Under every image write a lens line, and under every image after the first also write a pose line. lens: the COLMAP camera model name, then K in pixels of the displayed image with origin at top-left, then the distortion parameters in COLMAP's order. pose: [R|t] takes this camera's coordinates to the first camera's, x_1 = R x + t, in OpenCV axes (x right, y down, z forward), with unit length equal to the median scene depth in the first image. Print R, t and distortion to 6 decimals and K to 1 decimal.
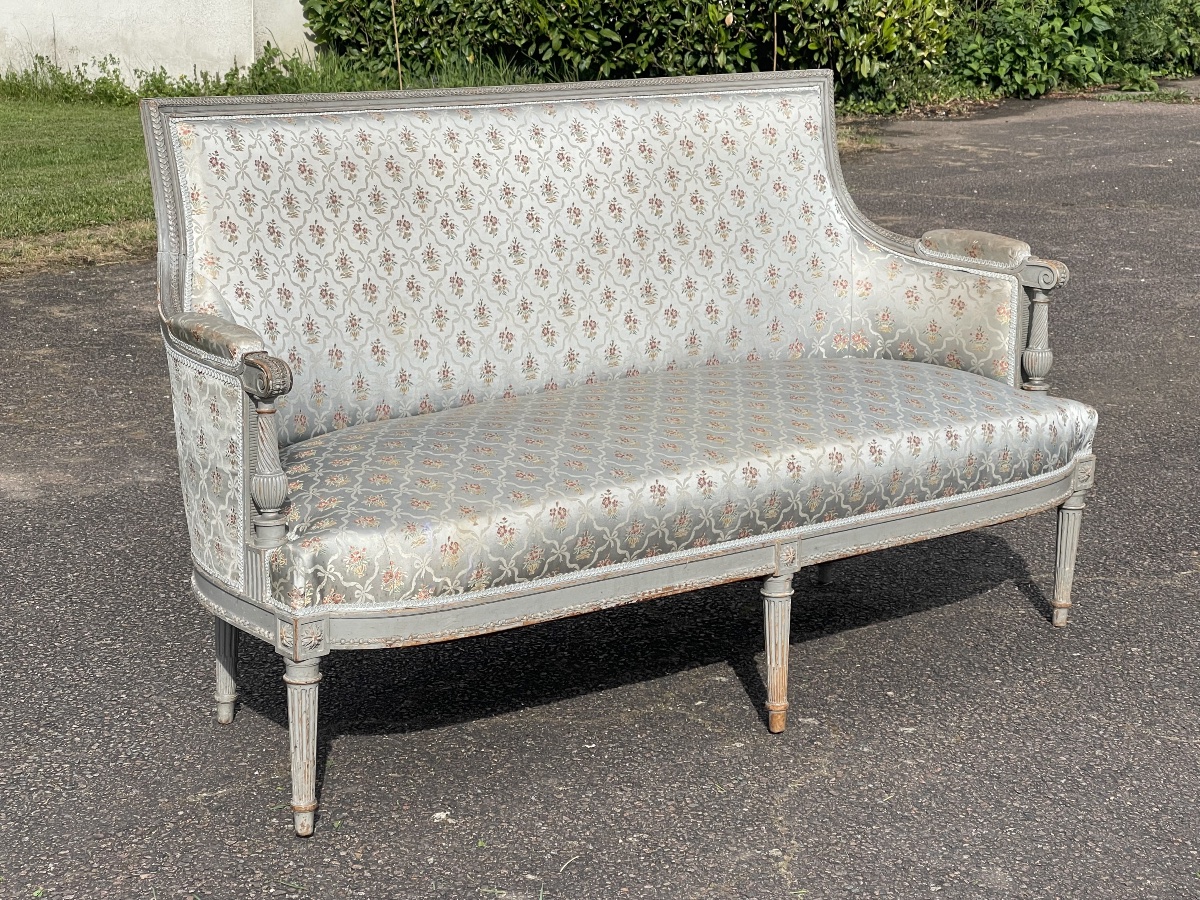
lens RADIAL K [[2317.9, 0, 603.1], [0, 2317.9, 451.2], [0, 0, 1]] dist [0.207484, 0.000000]
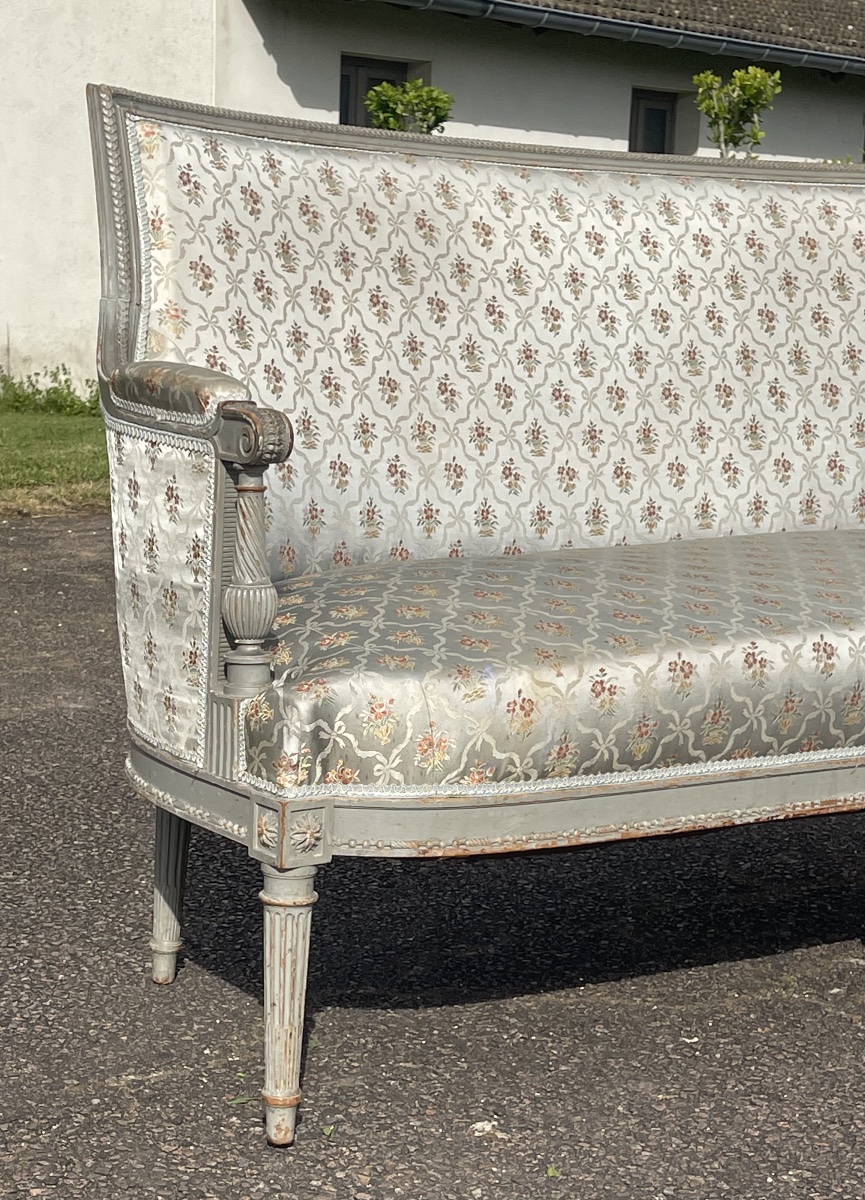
lens RADIAL K [[2251.4, 0, 394.5], [0, 2251.4, 652.7], [0, 0, 1]] dist [0.120241, 0.000000]
pose [[0.997792, 0.034873, -0.056531, -0.060034], [-0.038892, 0.996672, -0.071637, 0.066203], [0.053845, 0.073677, 0.995827, 0.334724]]
